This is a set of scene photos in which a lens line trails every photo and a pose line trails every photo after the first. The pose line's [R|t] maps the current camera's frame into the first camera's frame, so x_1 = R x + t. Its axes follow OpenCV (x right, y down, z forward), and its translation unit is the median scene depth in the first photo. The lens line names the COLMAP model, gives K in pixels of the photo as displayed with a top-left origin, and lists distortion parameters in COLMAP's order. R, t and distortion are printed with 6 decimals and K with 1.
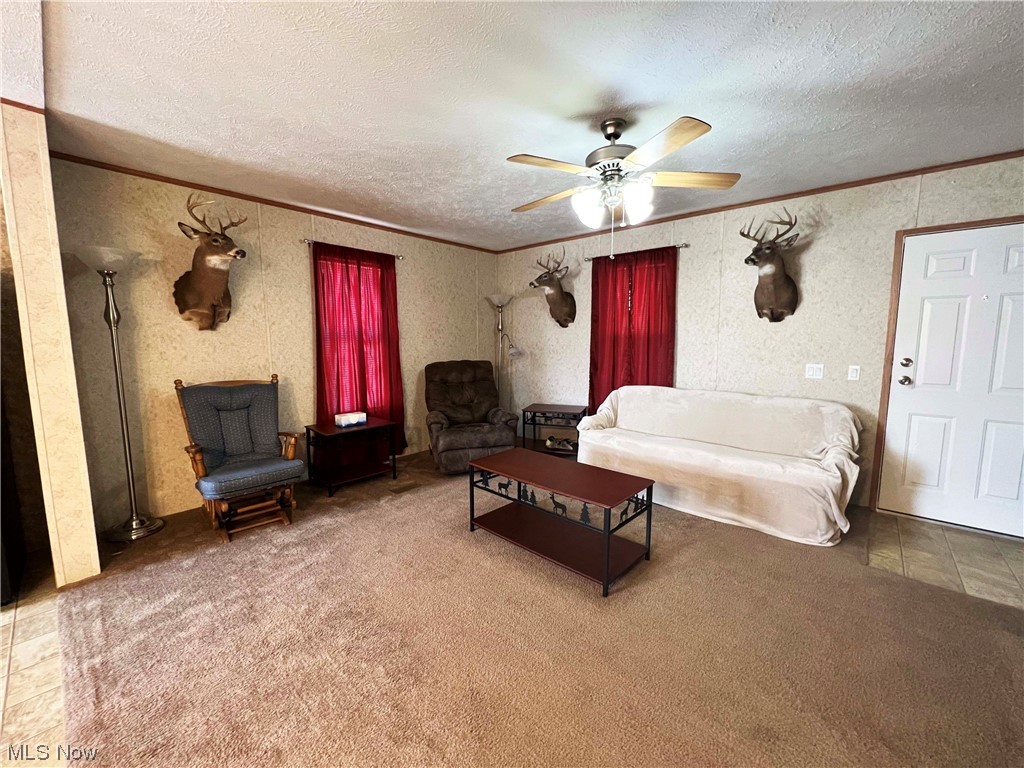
lens RADIAL K [[409.4, 0, 513.1], [0, 409.4, 386.8], [0, 0, 1]] dist [-0.002546, -0.000808]
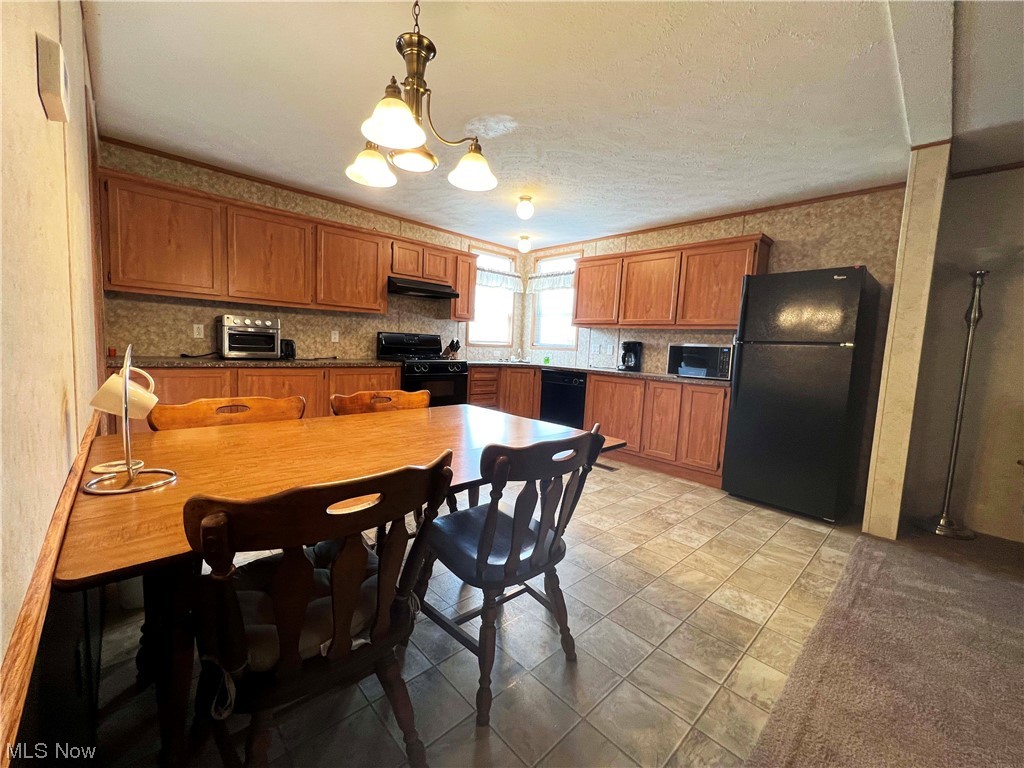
lens RADIAL K [[409.4, 0, 511.6], [0, 409.4, 384.3], [0, 0, 1]] dist [-0.002546, -0.000808]
pose [[-0.086527, 0.091282, -0.992059, 0.193400], [-0.158299, 0.981883, 0.104152, 0.096669], [0.983593, 0.166054, -0.070509, -0.048655]]
